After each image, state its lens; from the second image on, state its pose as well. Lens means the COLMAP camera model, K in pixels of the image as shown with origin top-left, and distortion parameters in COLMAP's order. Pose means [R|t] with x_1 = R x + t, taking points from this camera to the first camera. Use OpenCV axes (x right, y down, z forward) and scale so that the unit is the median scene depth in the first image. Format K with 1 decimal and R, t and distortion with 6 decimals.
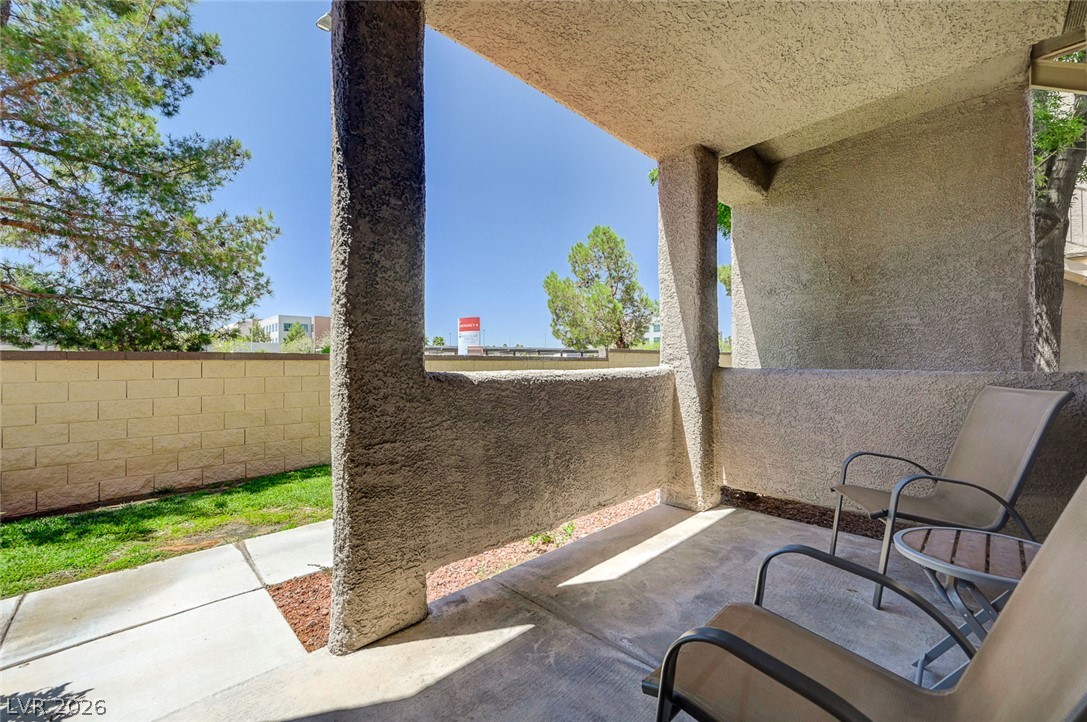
lens RADIAL K [[436.8, 0, 545.9], [0, 436.8, 353.3], [0, 0, 1]] dist [-0.000226, -0.000045]
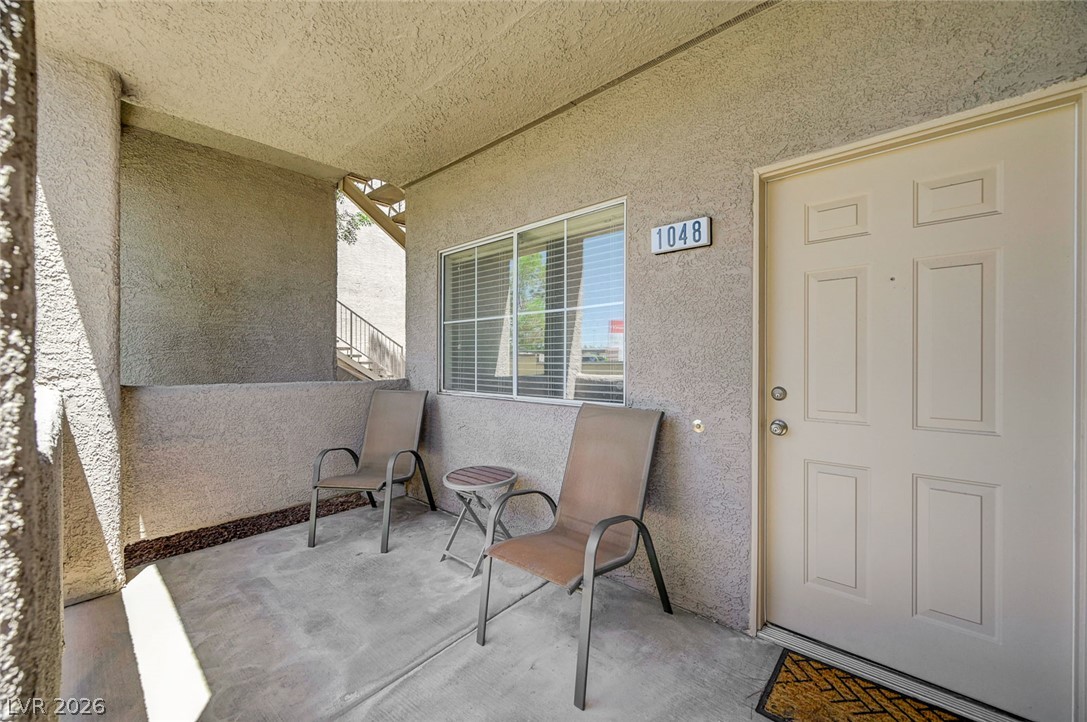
lens RADIAL K [[429.4, 0, 543.5], [0, 429.4, 361.0], [0, 0, 1]] dist [-0.001315, -0.000024]
pose [[-0.071016, 0.001915, 0.997473, -0.446244], [-0.023554, 0.999716, -0.003596, -0.029090], [-0.997197, -0.023750, -0.070951, 0.405493]]
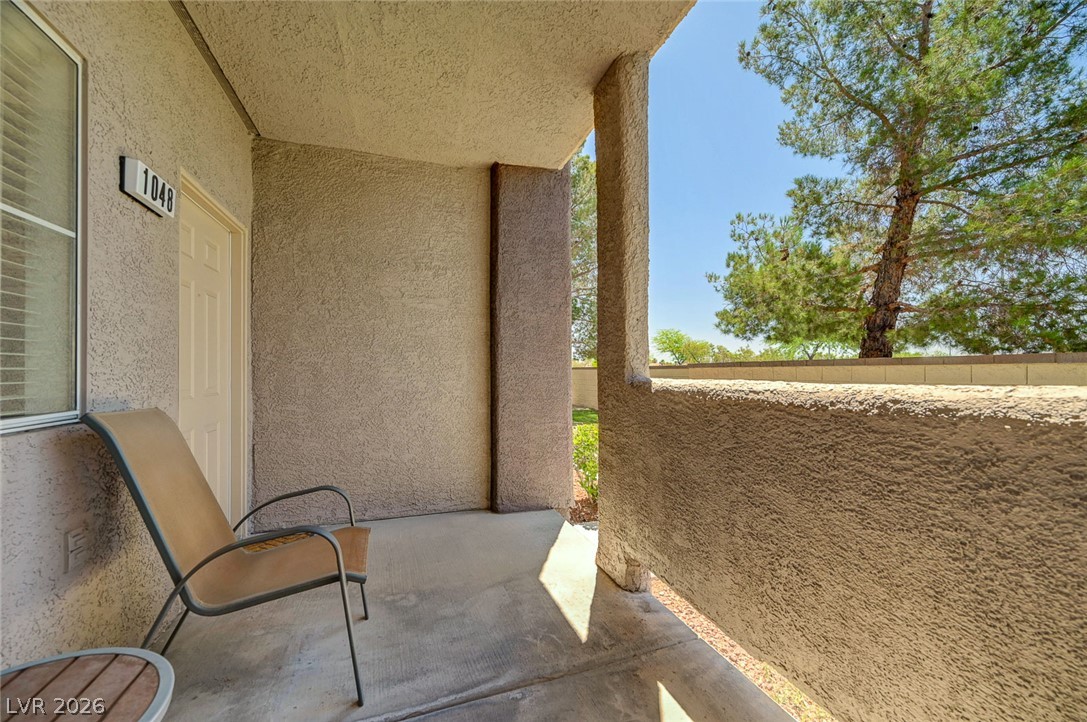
lens RADIAL K [[429.4, 0, 543.5], [0, 429.4, 361.0], [0, 0, 1]] dist [-0.001315, -0.000024]
pose [[-0.420243, -0.016006, -0.907271, 0.562078], [0.027829, 0.999147, -0.030517, 0.018173], [0.906985, -0.038073, -0.419439, 0.855675]]
